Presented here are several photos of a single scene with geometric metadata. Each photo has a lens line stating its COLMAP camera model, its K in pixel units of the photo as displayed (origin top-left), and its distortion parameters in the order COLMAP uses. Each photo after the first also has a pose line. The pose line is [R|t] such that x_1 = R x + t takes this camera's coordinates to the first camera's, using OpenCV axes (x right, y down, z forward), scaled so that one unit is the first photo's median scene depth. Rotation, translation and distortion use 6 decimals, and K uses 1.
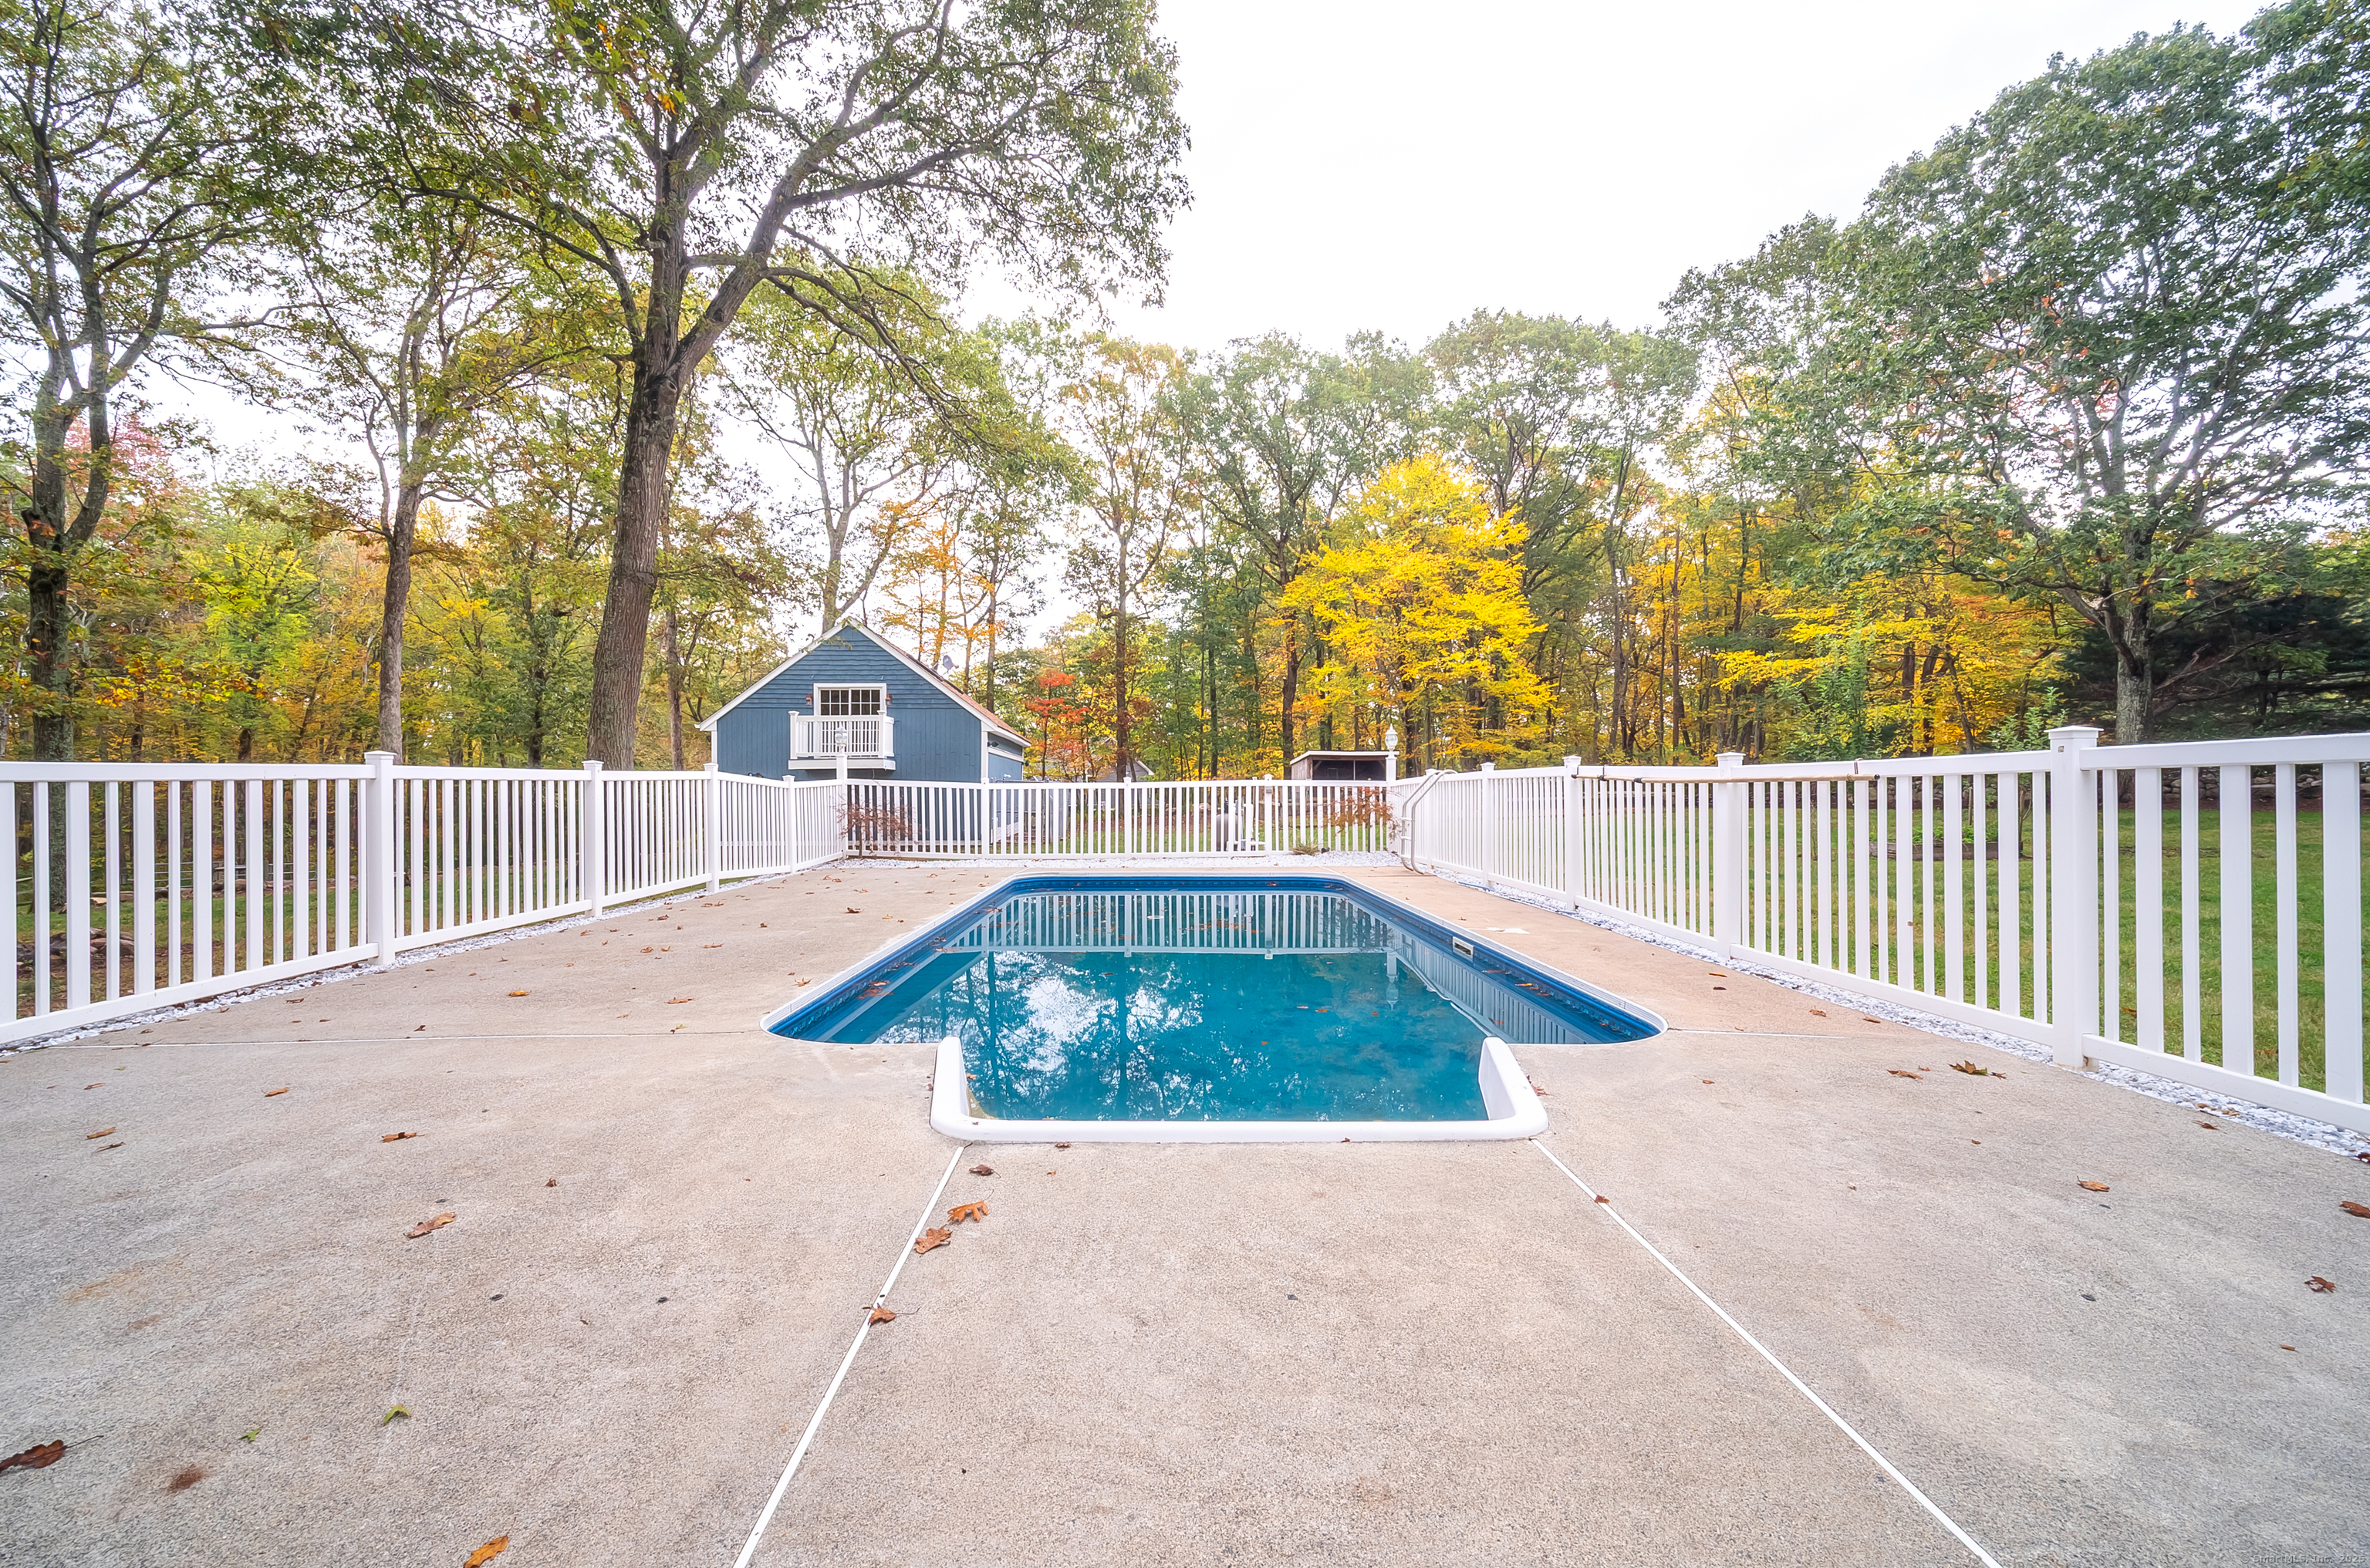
lens RADIAL K [[990.0, 0, 1185.0], [0, 990.0, 784.0], [0, 0, 1]] dist [0.012899, 0.004498]
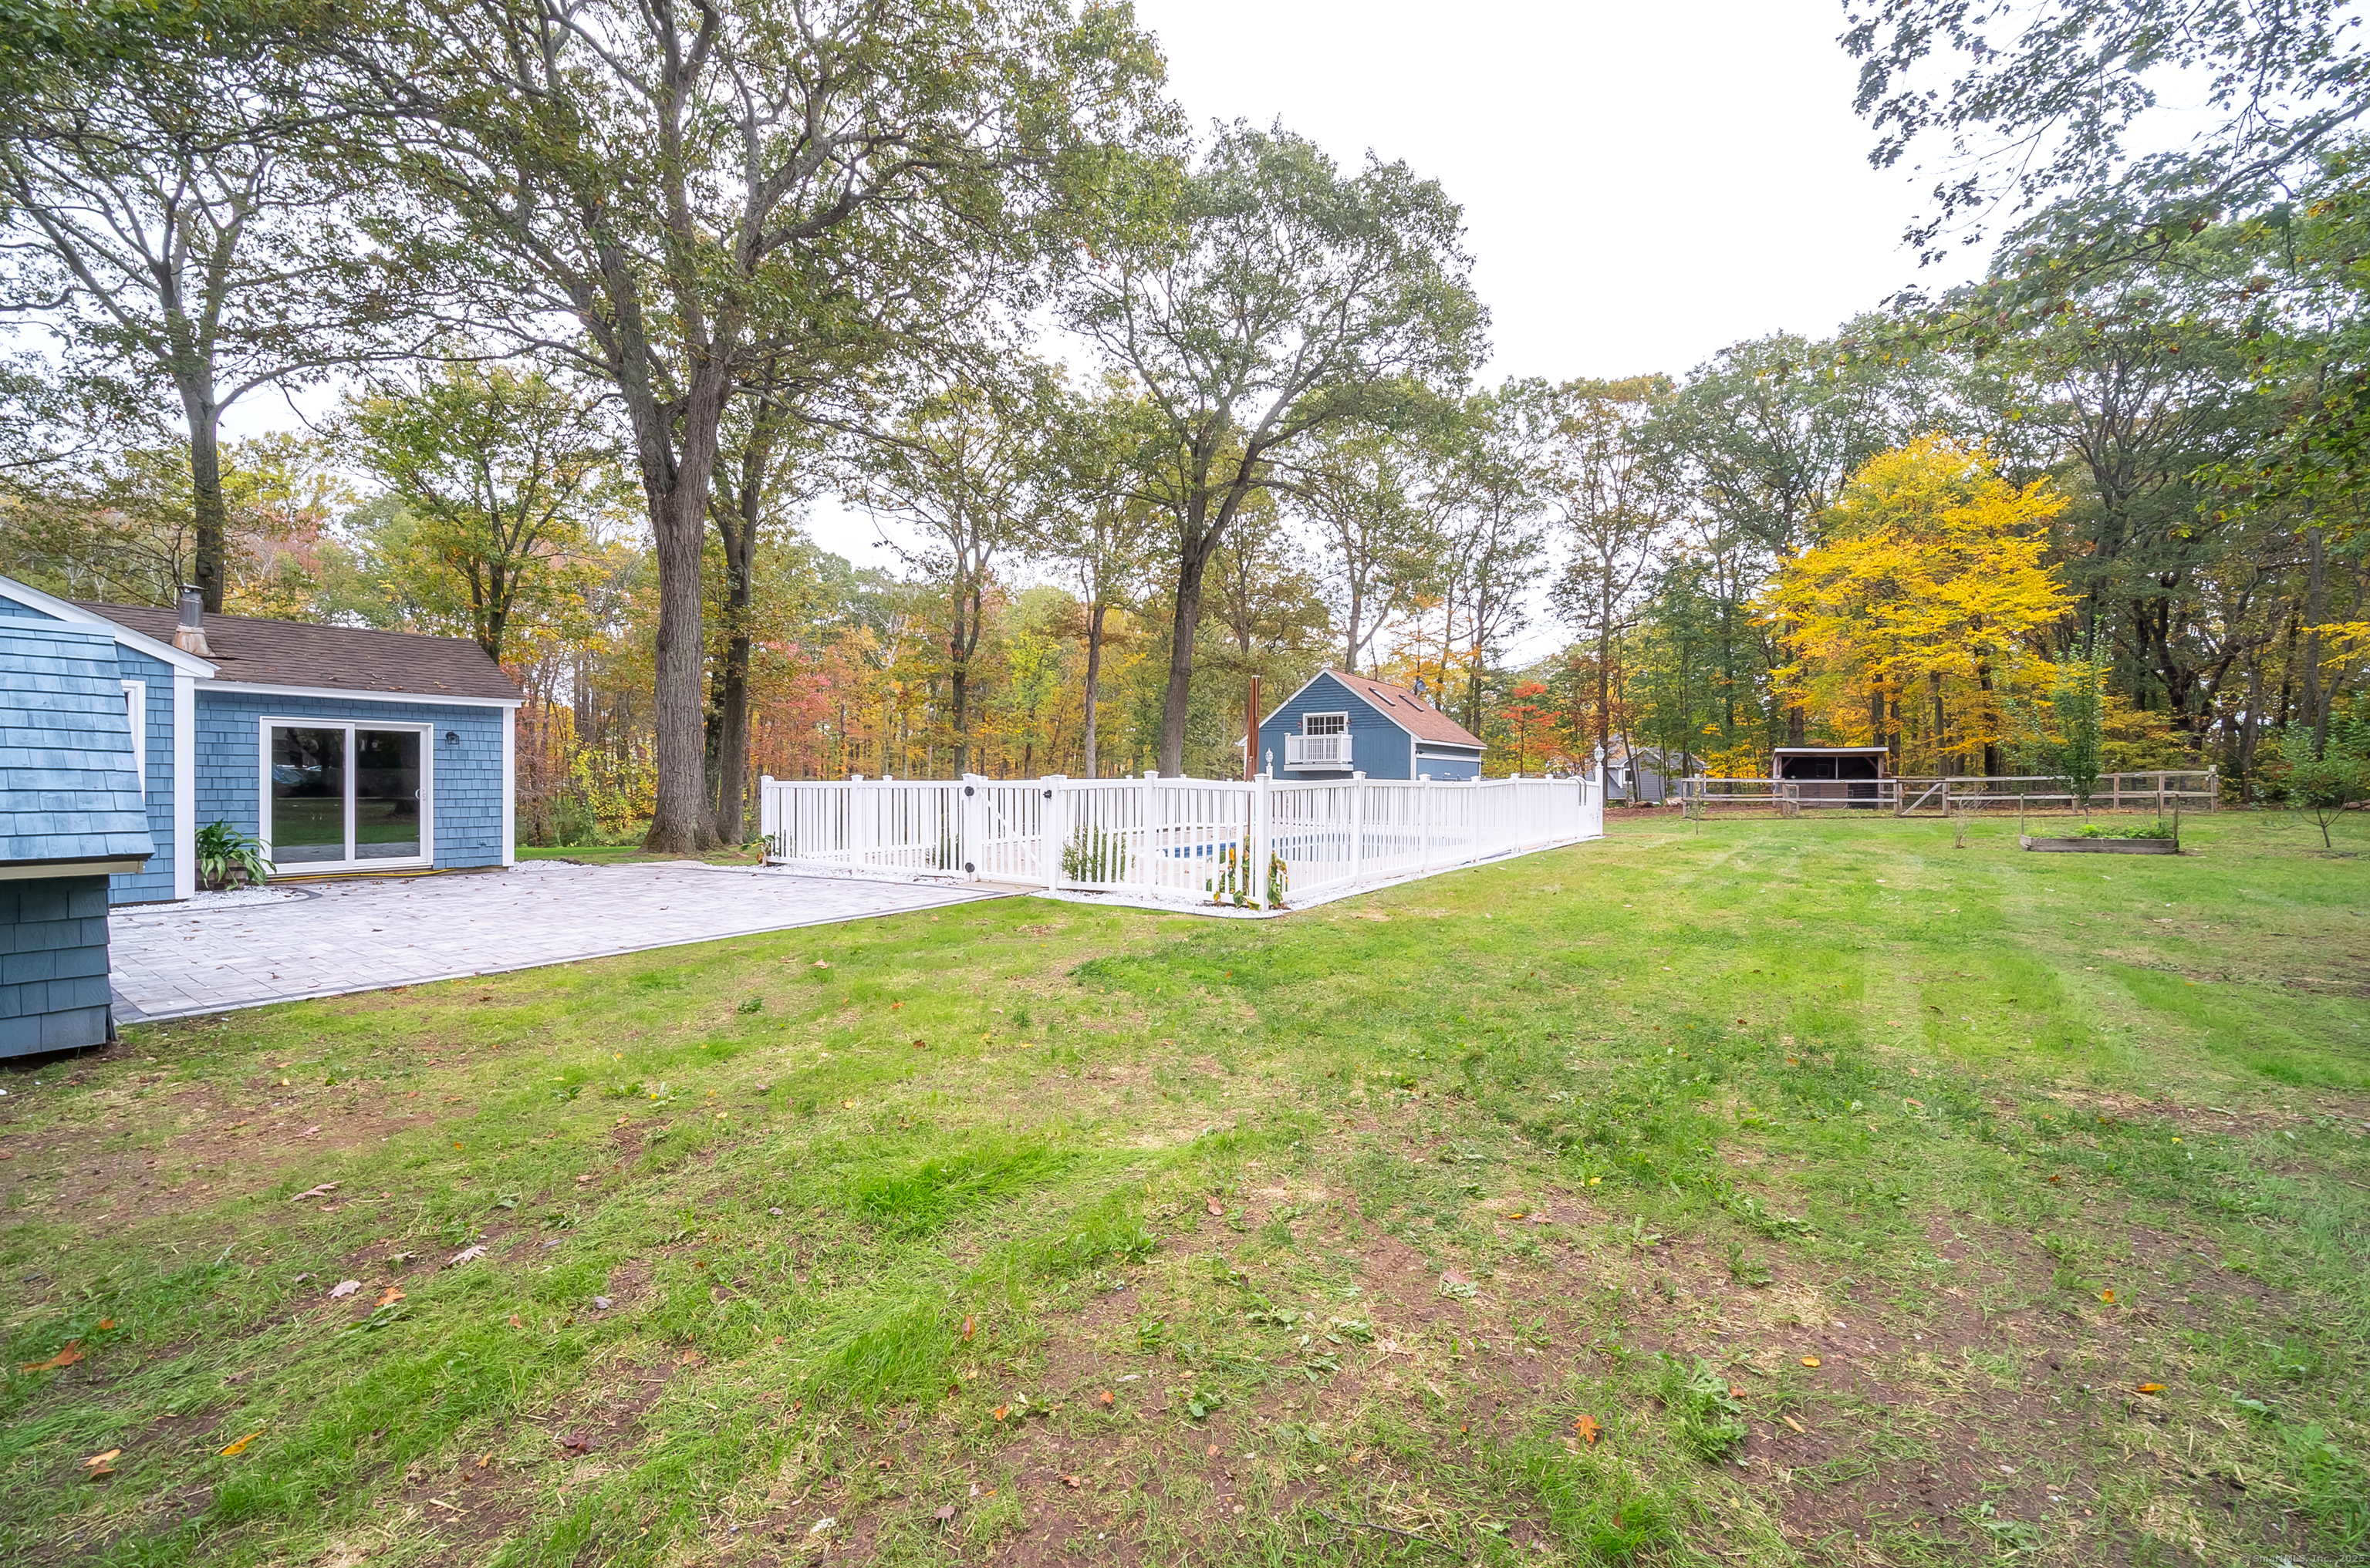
lens RADIAL K [[990.0, 0, 1185.0], [0, 990.0, 784.0], [0, 0, 1]] dist [0.012899, 0.004498]
pose [[0.828560, 0.005161, -0.559877, 0.300298], [-0.002081, 0.999979, 0.006139, -0.003190], [0.559897, -0.003921, 0.828553, -0.325017]]
